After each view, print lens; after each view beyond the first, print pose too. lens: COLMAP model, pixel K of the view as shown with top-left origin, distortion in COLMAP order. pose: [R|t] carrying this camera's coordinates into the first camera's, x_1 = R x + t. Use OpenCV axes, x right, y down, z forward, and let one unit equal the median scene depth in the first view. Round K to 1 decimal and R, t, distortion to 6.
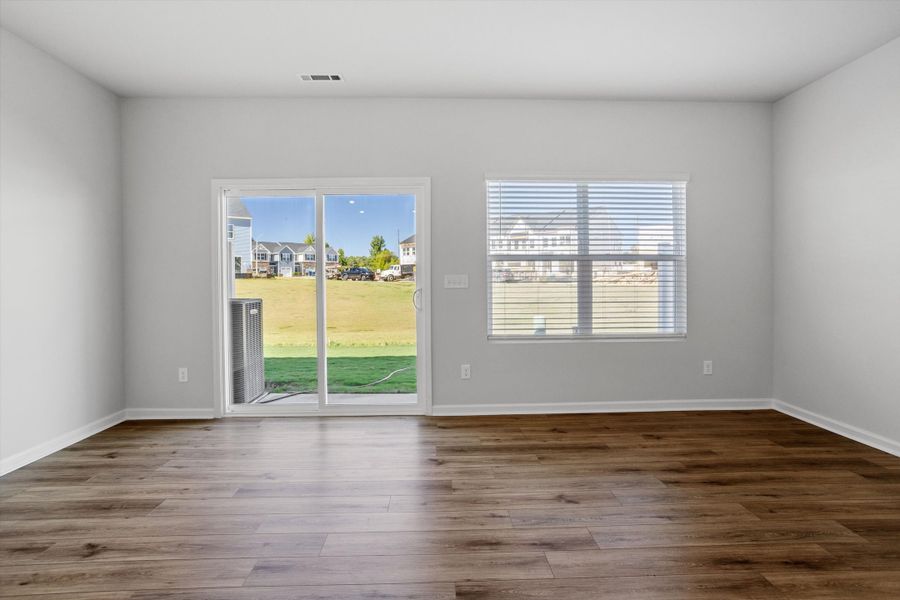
lens RADIAL K [[445.9, 0, 453.3], [0, 445.9, 287.6], [0, 0, 1]] dist [-0.040077, 0.023623]
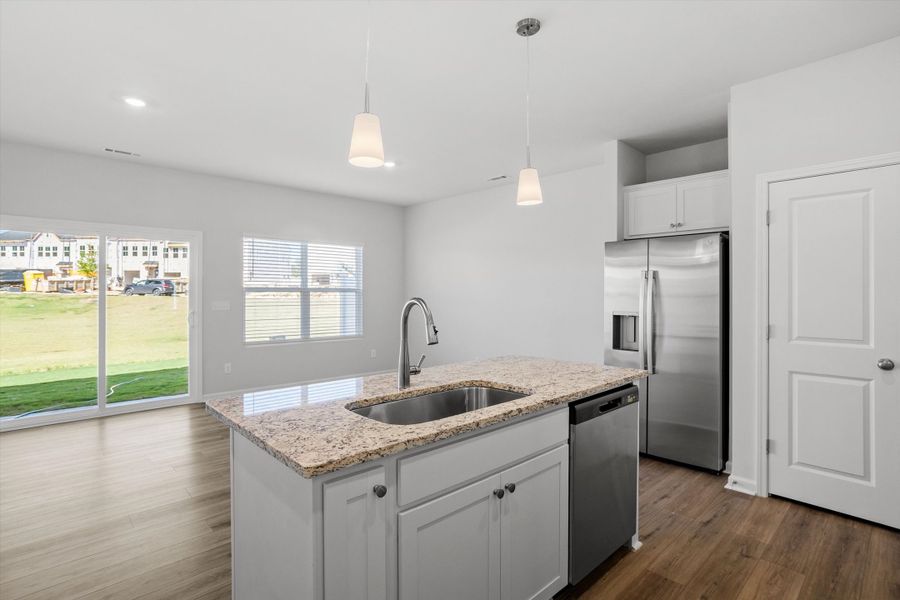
lens RADIAL K [[445.9, 0, 454.9], [0, 445.9, 303.0], [0, 0, 1]] dist [-0.040077, 0.023623]
pose [[0.746558, -0.001477, 0.665319, -0.385663], [-0.002634, 0.999983, 0.005176, -0.033021], [-0.665315, -0.005617, 0.746541, -0.577411]]
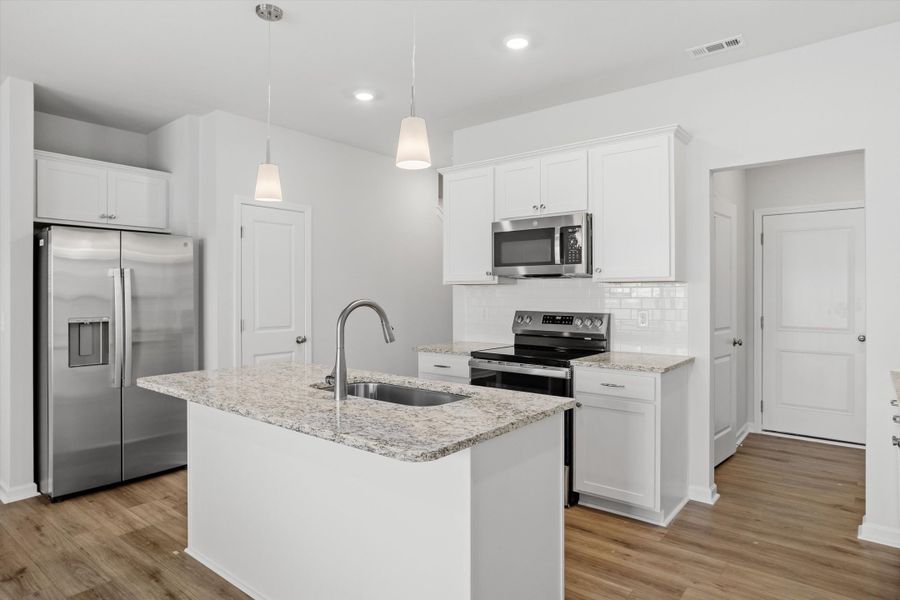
lens RADIAL K [[516.4, 0, 452.2], [0, 516.4, 294.2], [0, 0, 1]] dist [-0.035347, 0.021942]
pose [[-0.757081, 0.012582, 0.653200, -0.529504], [0.015262, 0.999882, -0.001570, -0.039013], [-0.653143, 0.008780, -0.757184, 0.180995]]
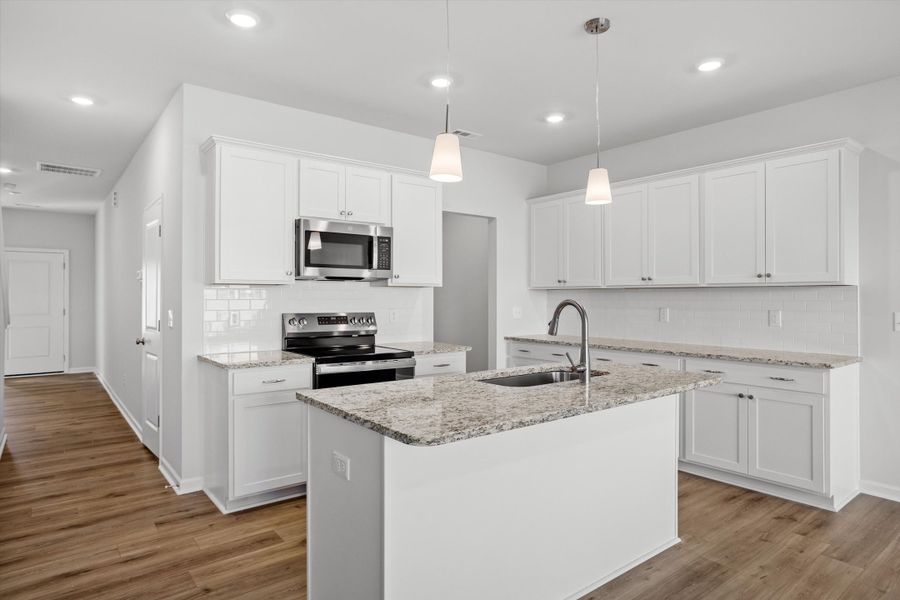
lens RADIAL K [[516.4, 0, 447.9], [0, 516.4, 293.6], [0, 0, 1]] dist [-0.035347, 0.021942]
pose [[-0.812906, 0.004146, -0.582380, 0.441513], [-0.000008, 0.999975, 0.007130, -0.050296], [0.582395, 0.005801, -0.812886, 0.283736]]
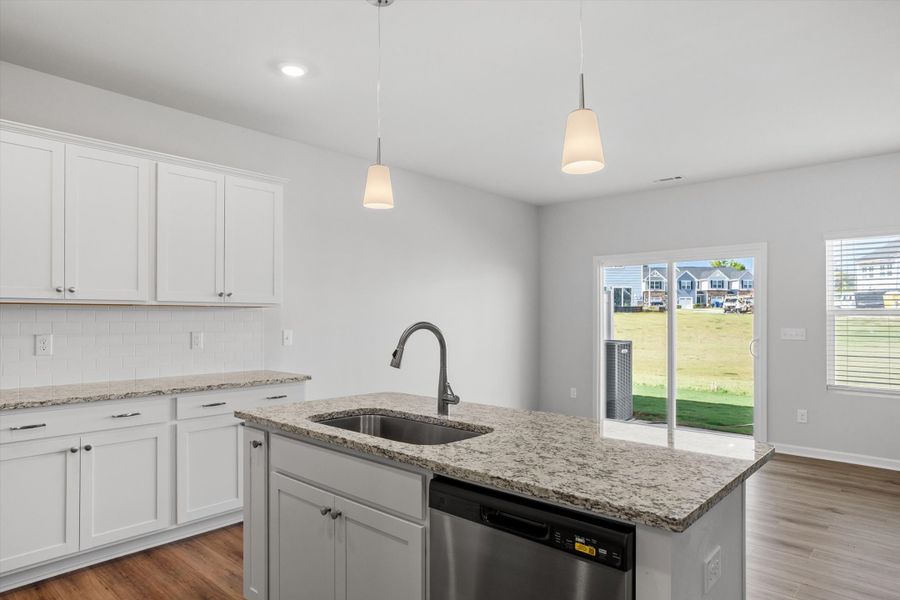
lens RADIAL K [[550.2, 0, 442.7], [0, 550.2, 312.6], [0, 0, 1]] dist [-0.015796, 0.009406]
pose [[0.708770, 0.004008, -0.705428, 0.360334], [-0.014536, 0.999855, -0.008924, -0.042771], [0.705290, 0.016579, 0.708725, -0.598562]]
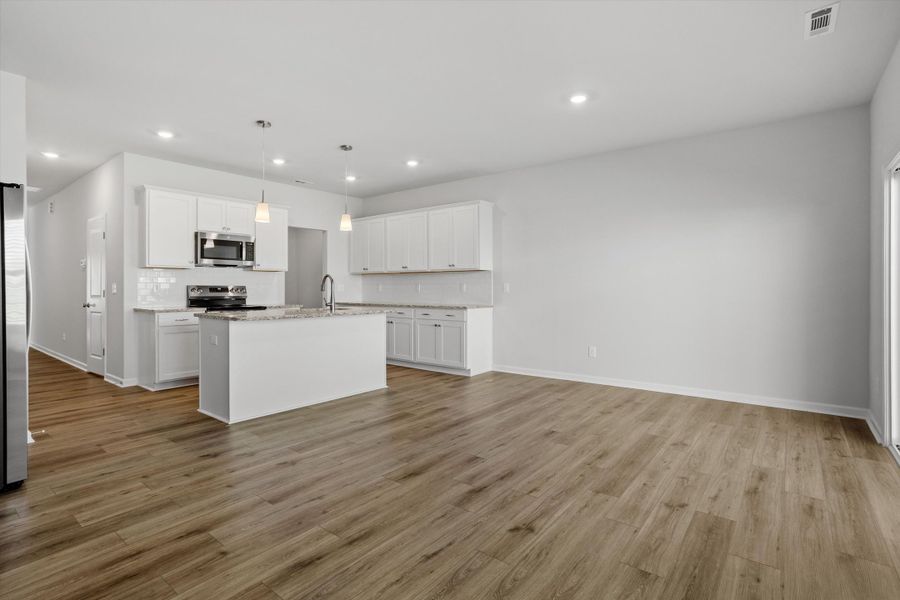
lens RADIAL K [[436.1, 0, 441.3], [0, 436.1, 286.6], [0, 0, 1]] dist [-0.039130, 0.019407]
pose [[-0.664744, 0.007485, -0.747034, 0.646072], [-0.001515, 0.999934, 0.011367, -0.016354], [0.747070, 0.008688, -0.664689, 0.921577]]
